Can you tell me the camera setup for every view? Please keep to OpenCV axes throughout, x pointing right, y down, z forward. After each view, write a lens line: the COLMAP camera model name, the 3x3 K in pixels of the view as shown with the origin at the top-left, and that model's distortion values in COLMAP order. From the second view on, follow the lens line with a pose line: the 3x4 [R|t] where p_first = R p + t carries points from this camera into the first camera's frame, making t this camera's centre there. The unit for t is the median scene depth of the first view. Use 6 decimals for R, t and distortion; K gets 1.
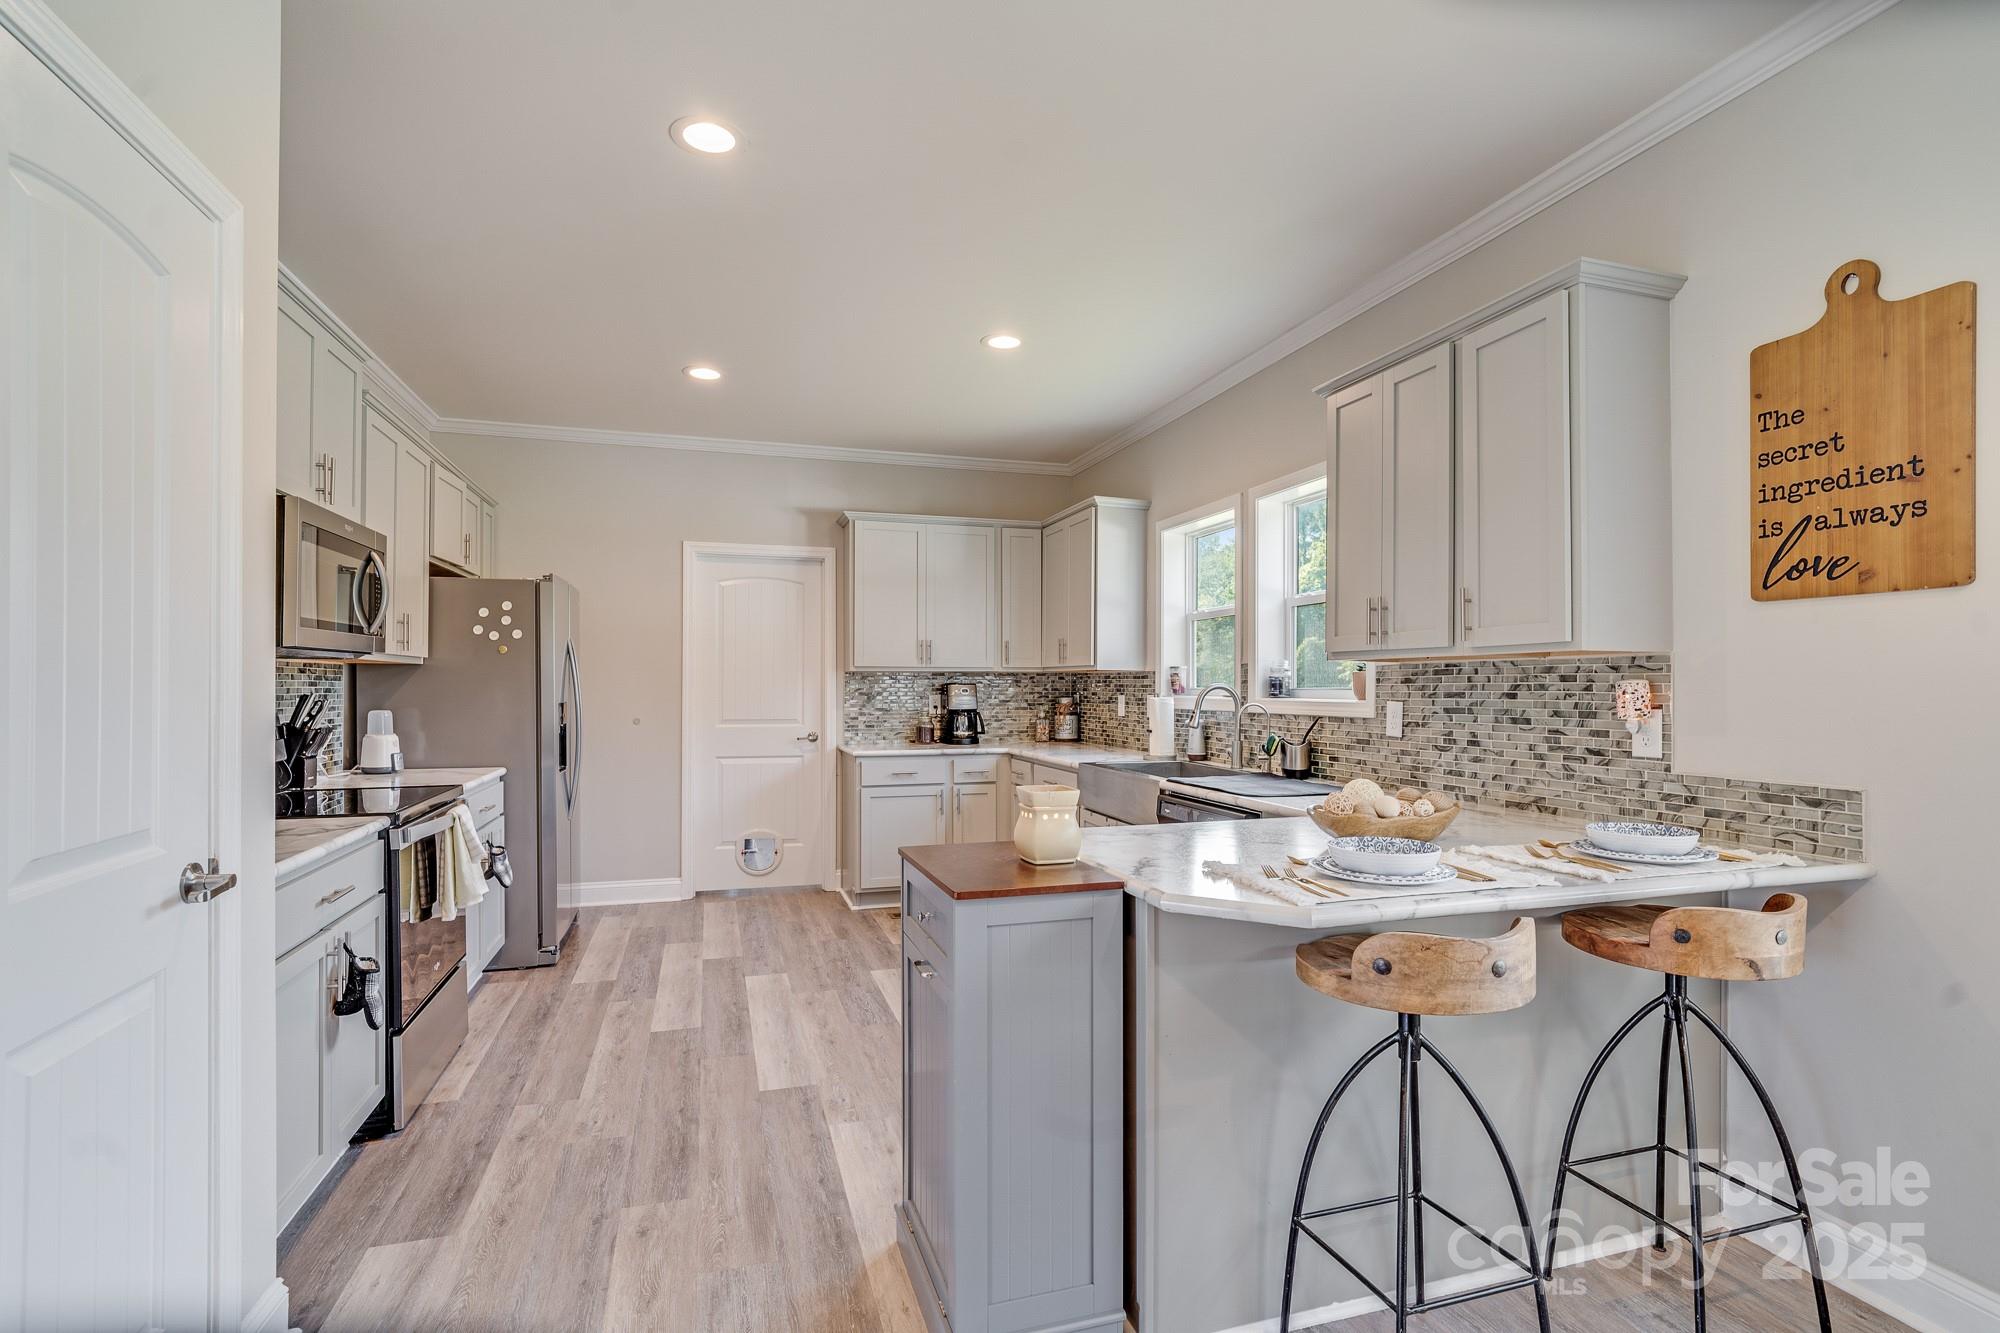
lens RADIAL K [[940.8, 0, 1003.4], [0, 940.8, 676.4], [0, 0, 1]] dist [-0.011903, 0.001854]
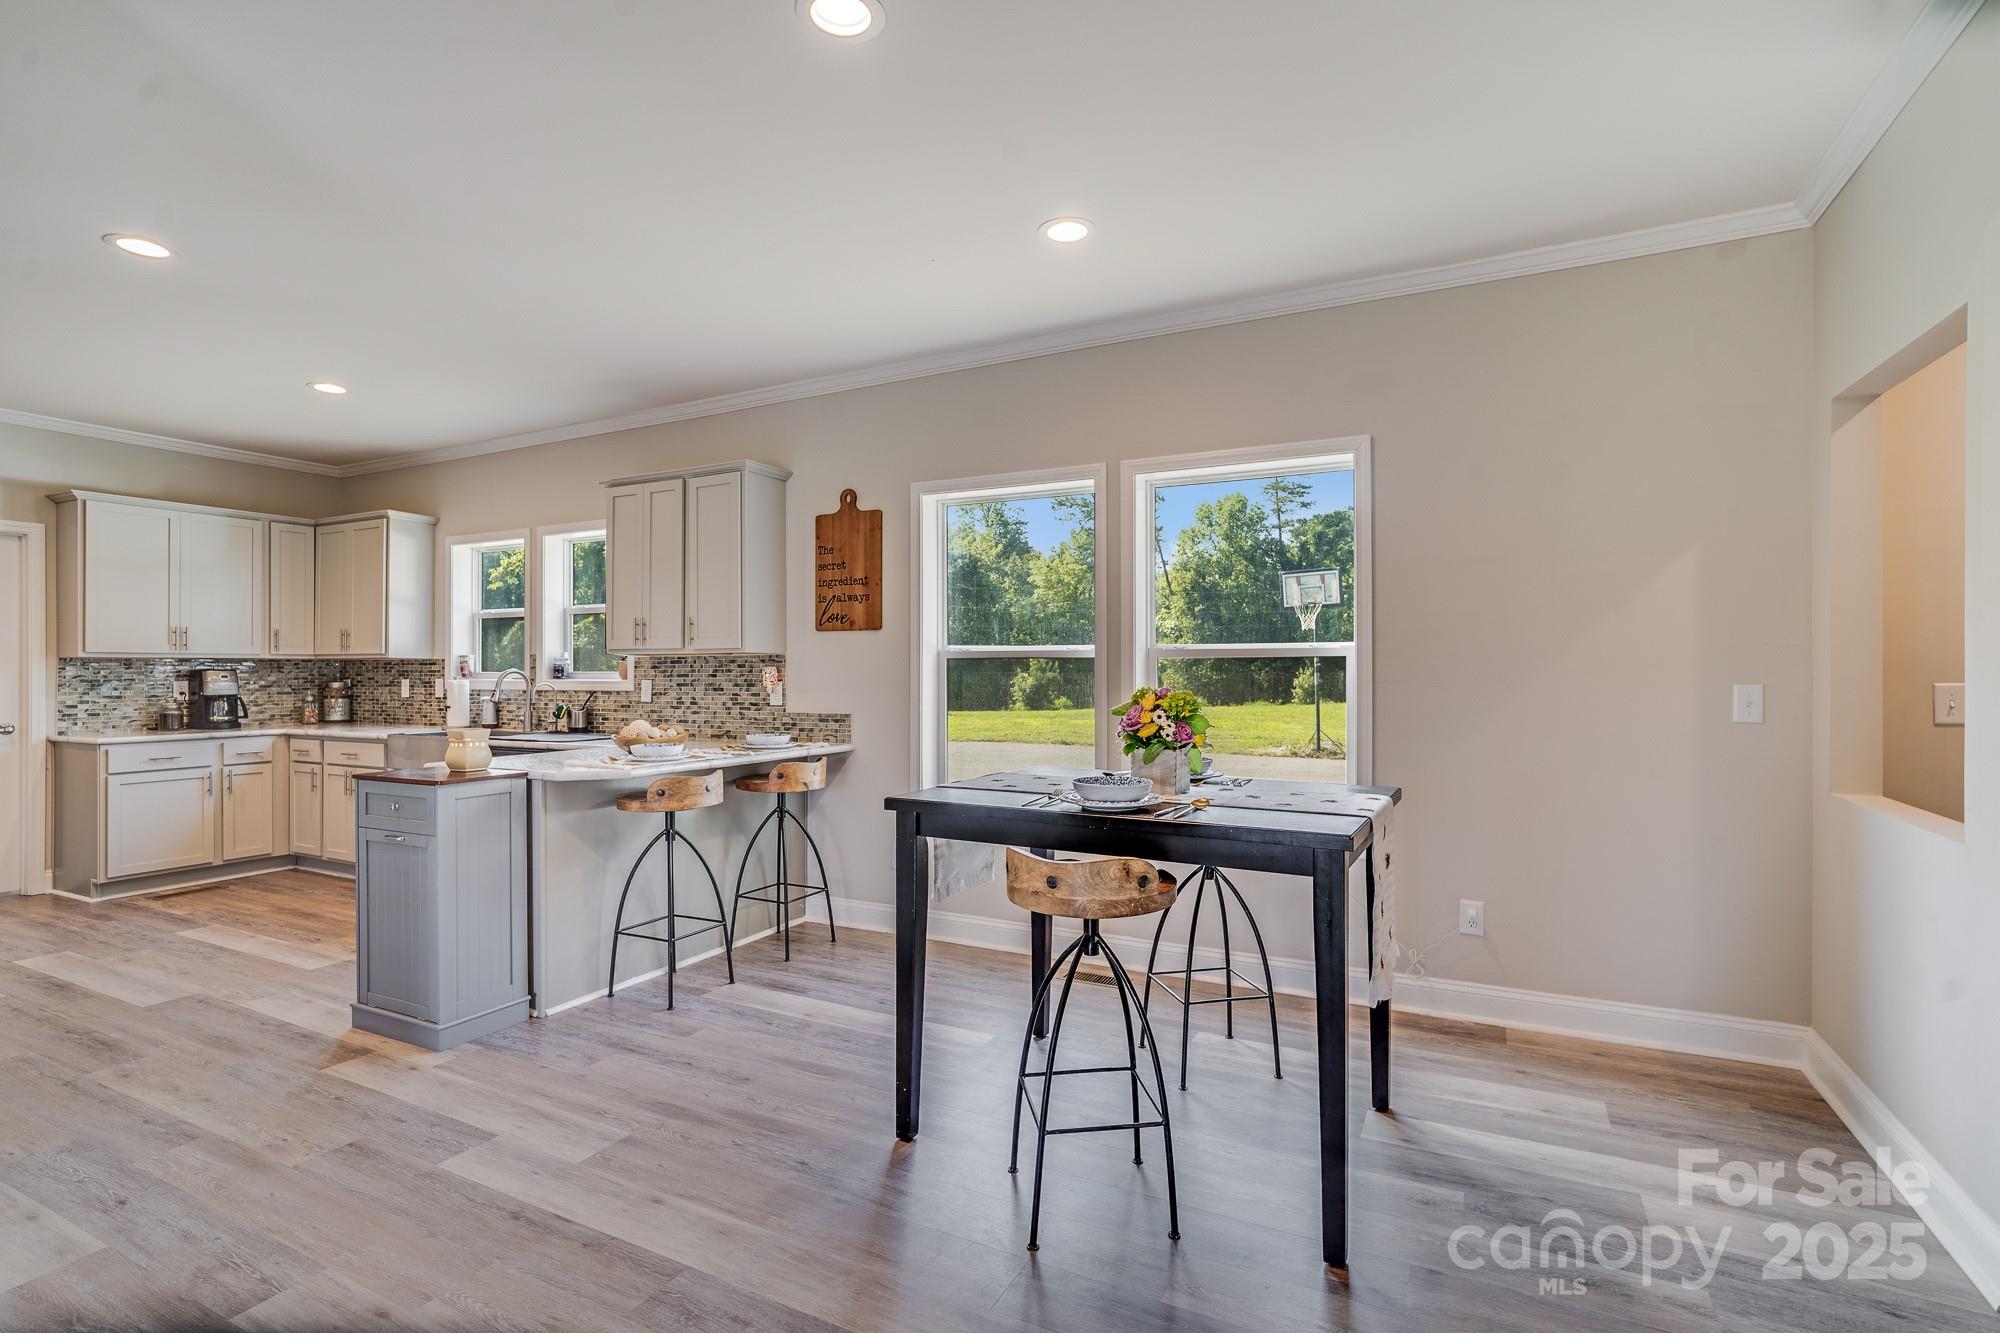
lens RADIAL K [[925.5, 0, 1020.0], [0, 925.5, 674.9], [0, 0, 1]] dist [-0.034190, 0.011454]
pose [[0.686242, -0.006508, 0.727345, -0.300564], [-0.004013, 0.999911, 0.012733, -0.004892], [-0.727363, -0.011656, 0.686154, -0.563984]]
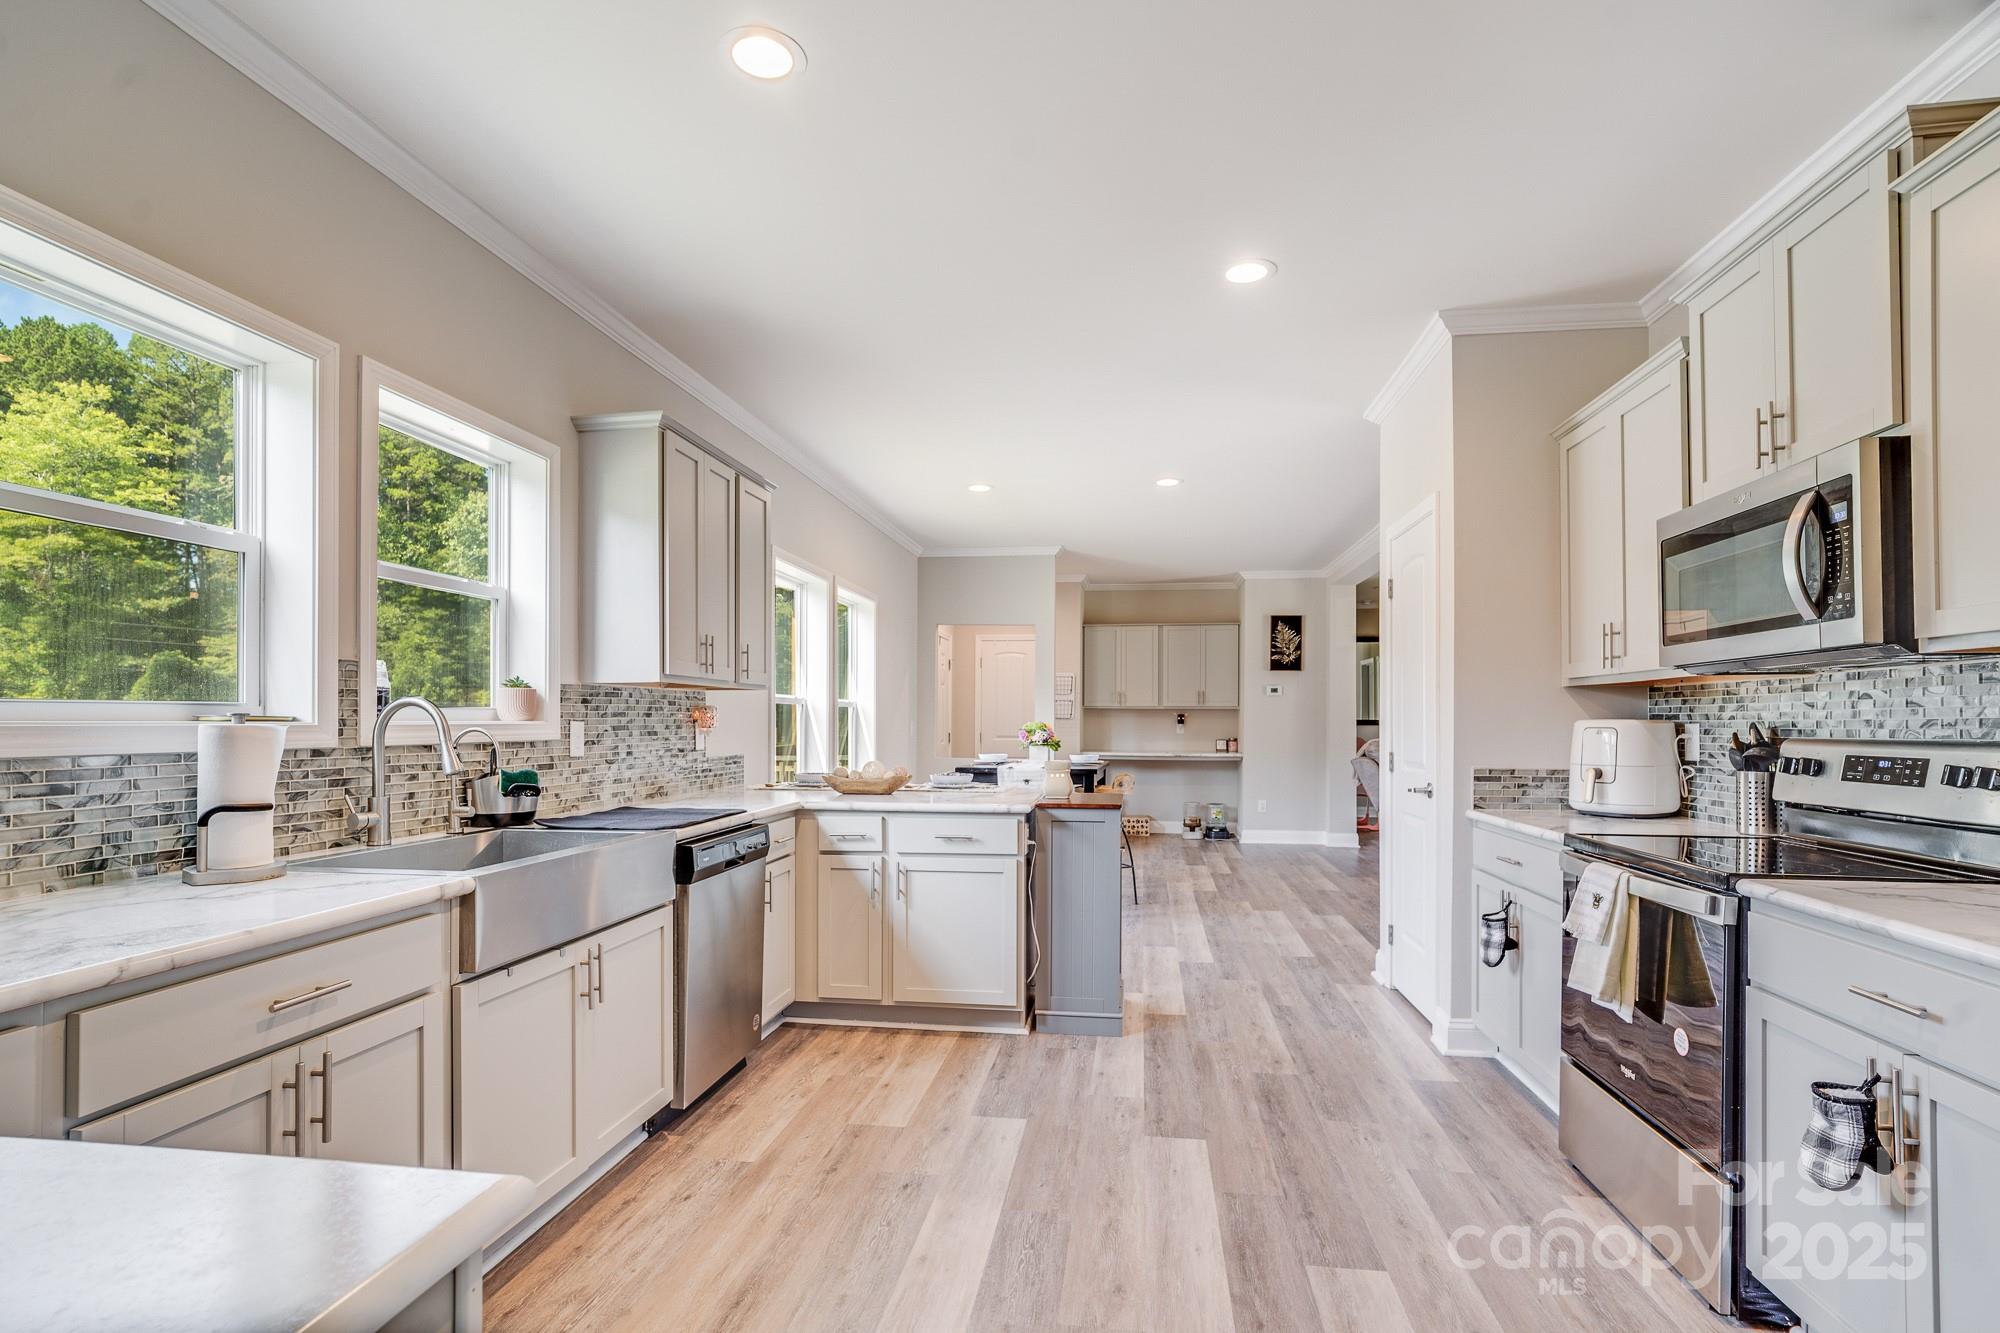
lens RADIAL K [[958.0, 0, 1000.7], [0, 958.0, 713.3], [0, 0, 1]] dist [-0.016857, 0.009816]
pose [[-0.901106, -0.000716, 0.433598, -0.446232], [-0.008237, 0.999846, -0.015467, 0.031273], [-0.433520, -0.017509, -0.900974, 1.784558]]
